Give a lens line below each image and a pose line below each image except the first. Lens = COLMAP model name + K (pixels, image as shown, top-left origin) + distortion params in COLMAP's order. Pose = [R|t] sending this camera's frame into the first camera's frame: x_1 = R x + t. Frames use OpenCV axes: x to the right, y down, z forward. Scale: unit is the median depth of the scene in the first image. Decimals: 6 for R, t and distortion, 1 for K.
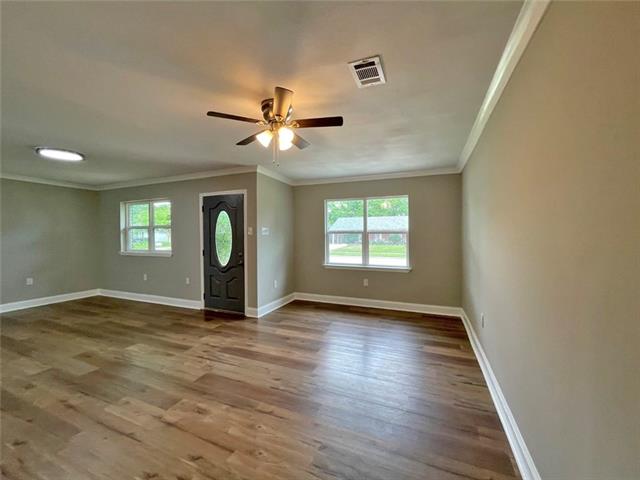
lens RADIAL K [[265.7, 0, 319.5], [0, 265.7, 237.3], [0, 0, 1]] dist [0.002146, 0.000242]
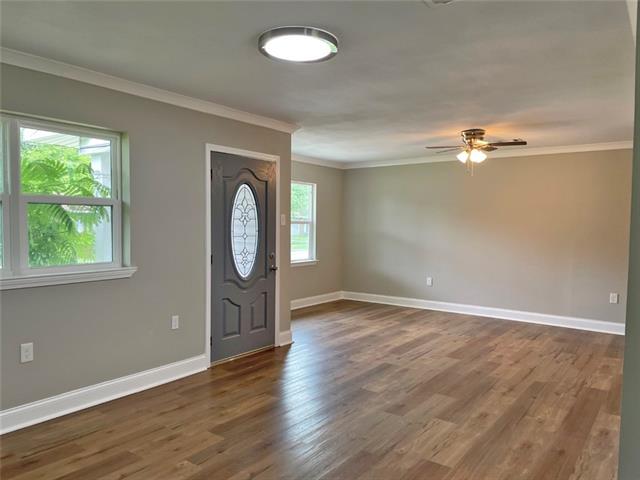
lens RADIAL K [[484.2, 0, 320.4], [0, 484.2, 238.2], [0, 0, 1]] dist [0.042462, -0.005901]
pose [[0.213888, -0.026896, 0.976488, -1.986890], [-0.006515, 0.999559, 0.028958, -0.017022], [-0.976836, -0.012556, 0.213618, 0.883004]]
